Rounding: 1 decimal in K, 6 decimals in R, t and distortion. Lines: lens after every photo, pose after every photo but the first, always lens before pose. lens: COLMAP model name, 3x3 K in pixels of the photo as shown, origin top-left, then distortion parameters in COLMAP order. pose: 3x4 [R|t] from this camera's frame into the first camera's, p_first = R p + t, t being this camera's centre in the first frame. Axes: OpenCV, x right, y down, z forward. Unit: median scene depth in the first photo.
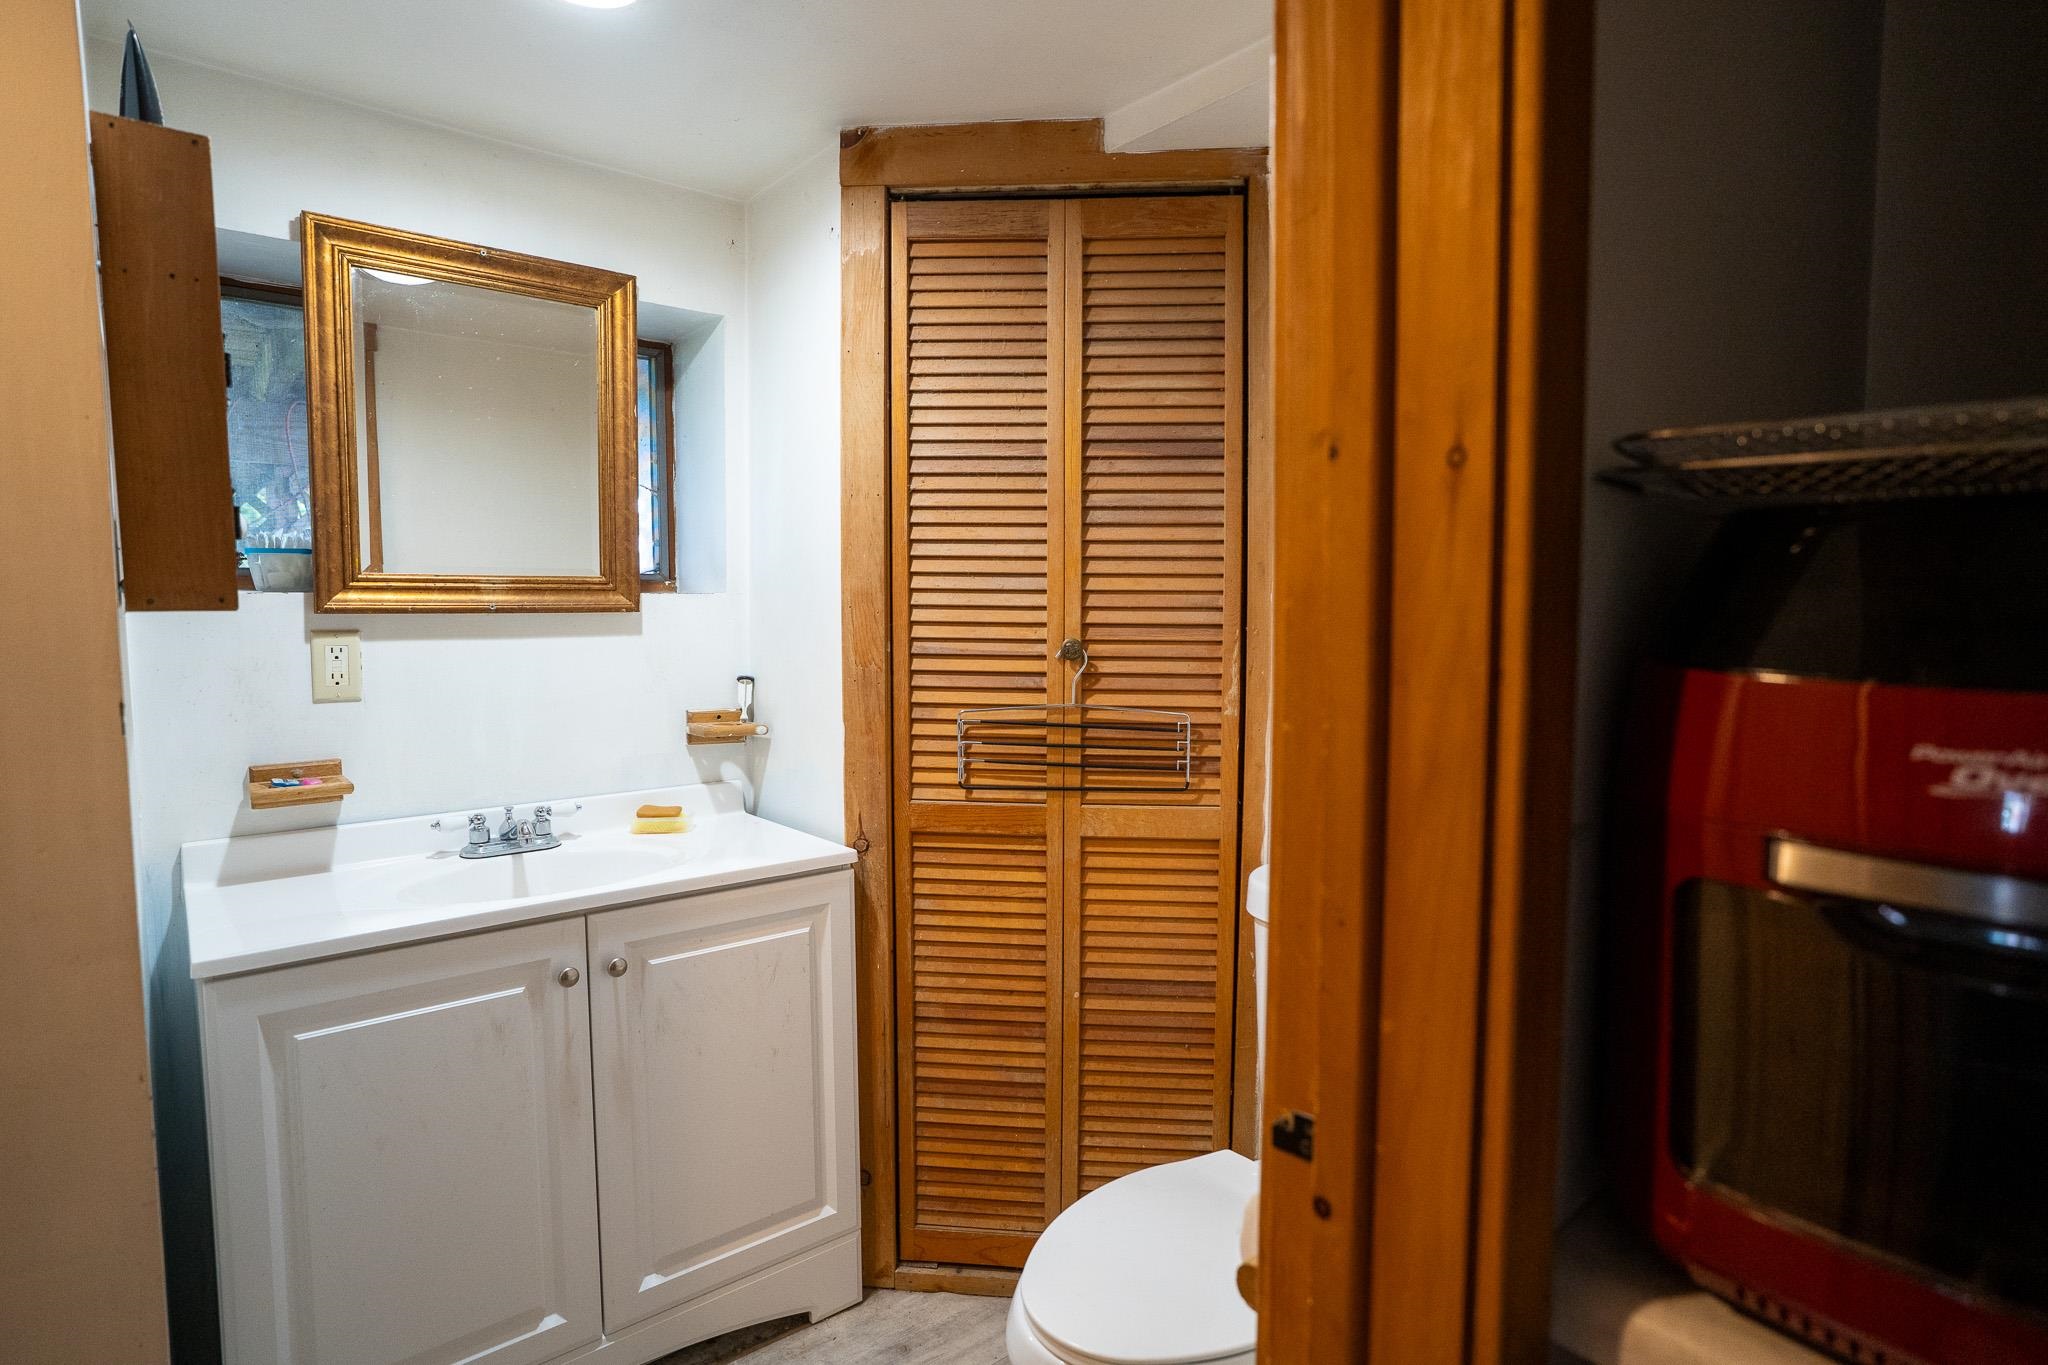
lens RADIAL K [[1067.1, 0, 1005.4], [0, 1067.1, 678.6], [0, 0, 1]] dist [-0.067843, 0.051578]
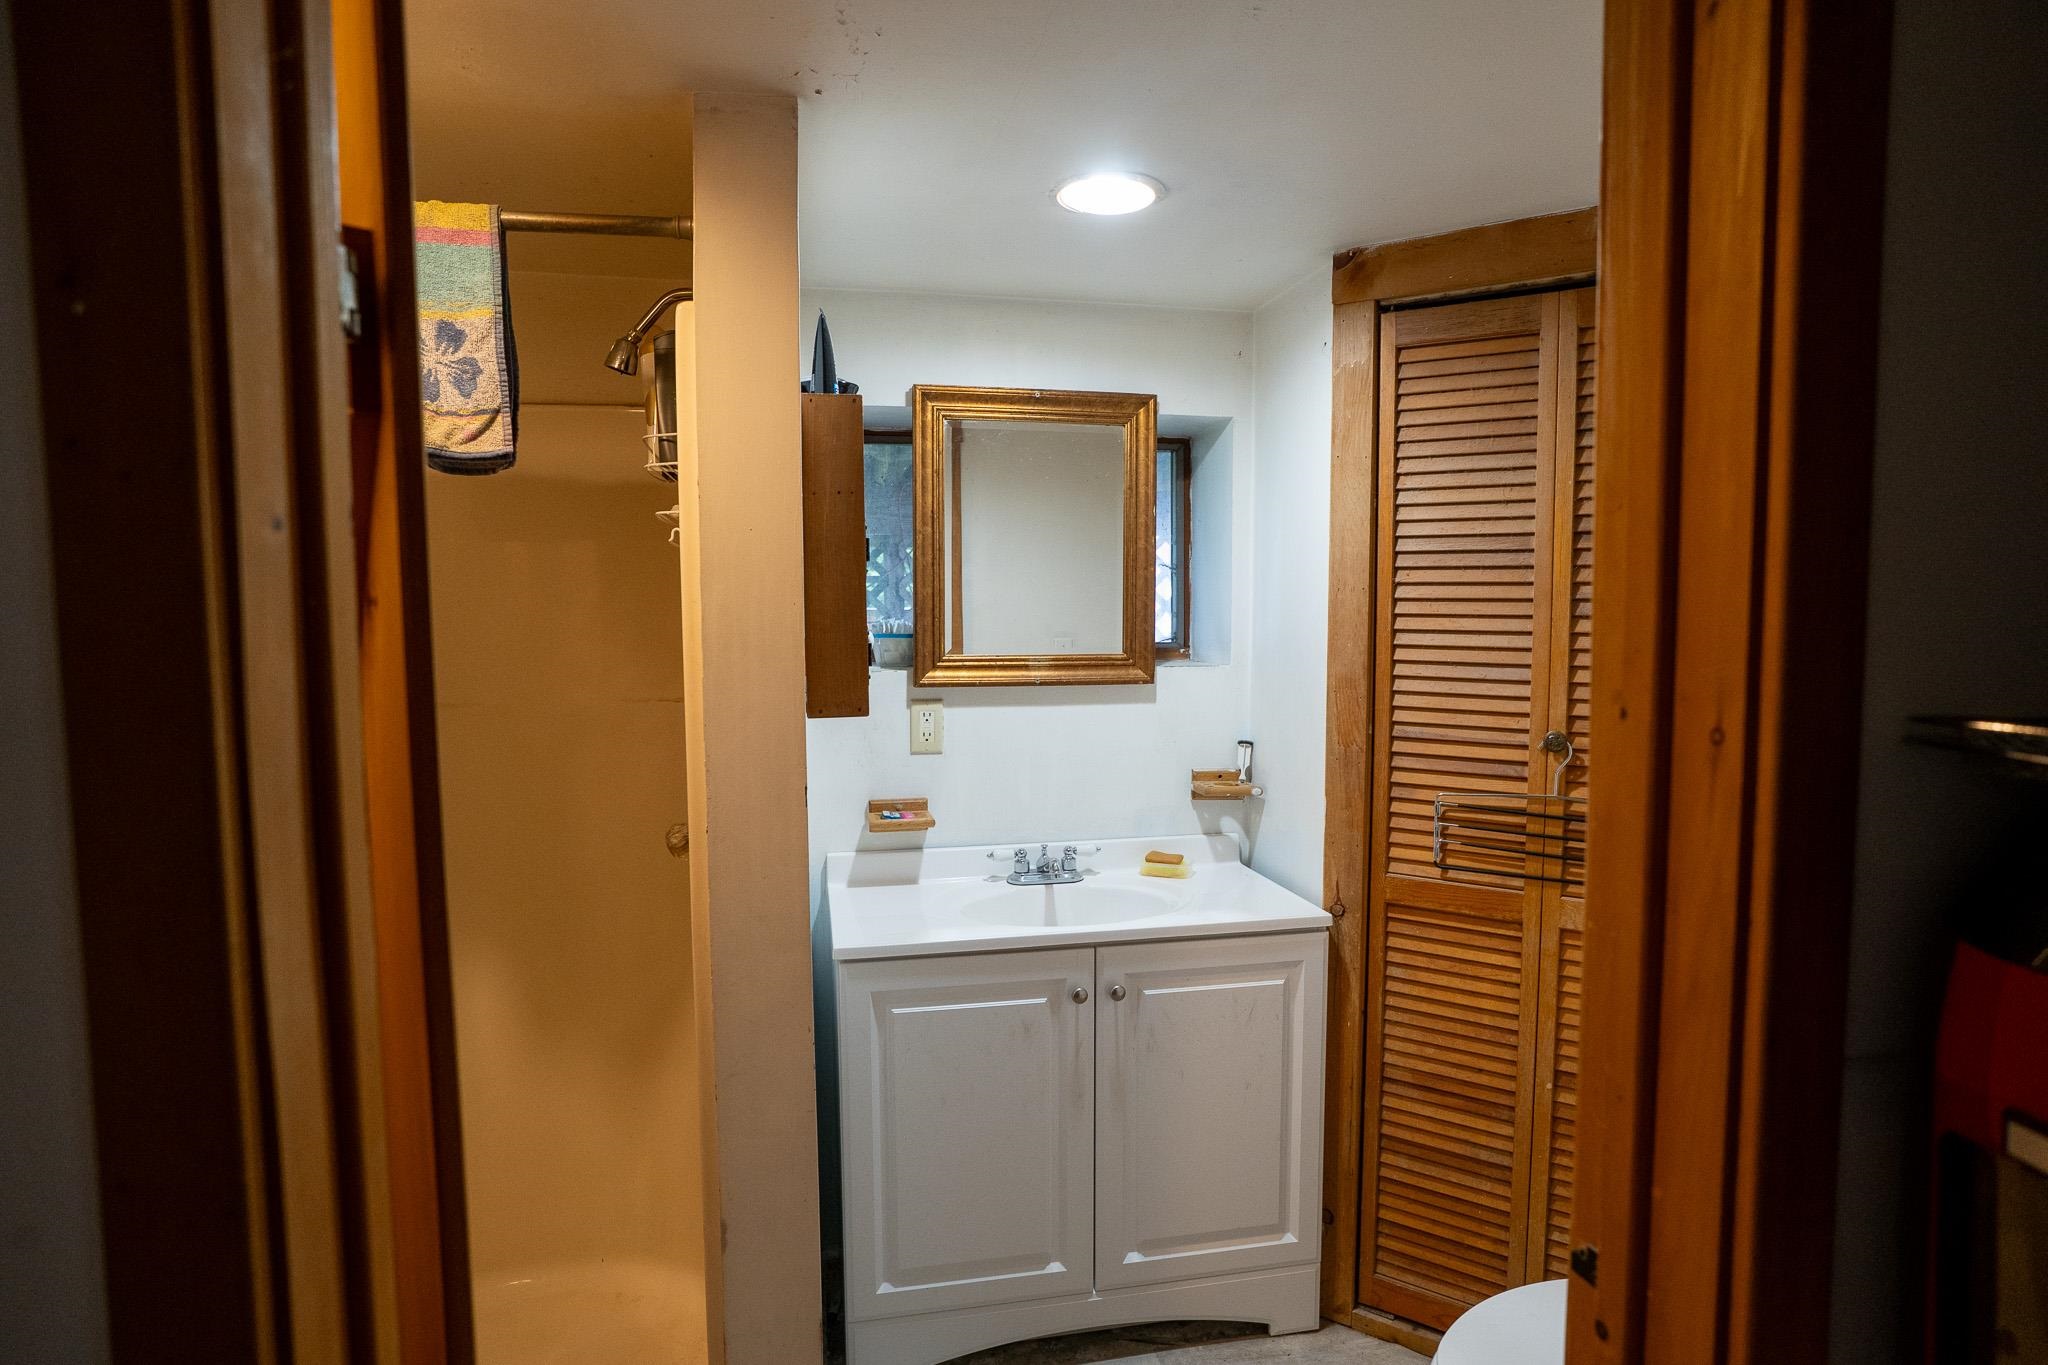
lens RADIAL K [[1067.1, 0, 1005.4], [0, 1067.1, 678.6], [0, 0, 1]] dist [-0.067843, 0.051578]
pose [[0.879128, 0.024398, -0.475961, 0.075651], [-0.029798, 0.999549, -0.003802, -0.066540], [0.475653, 0.017525, 0.879458, -0.118831]]
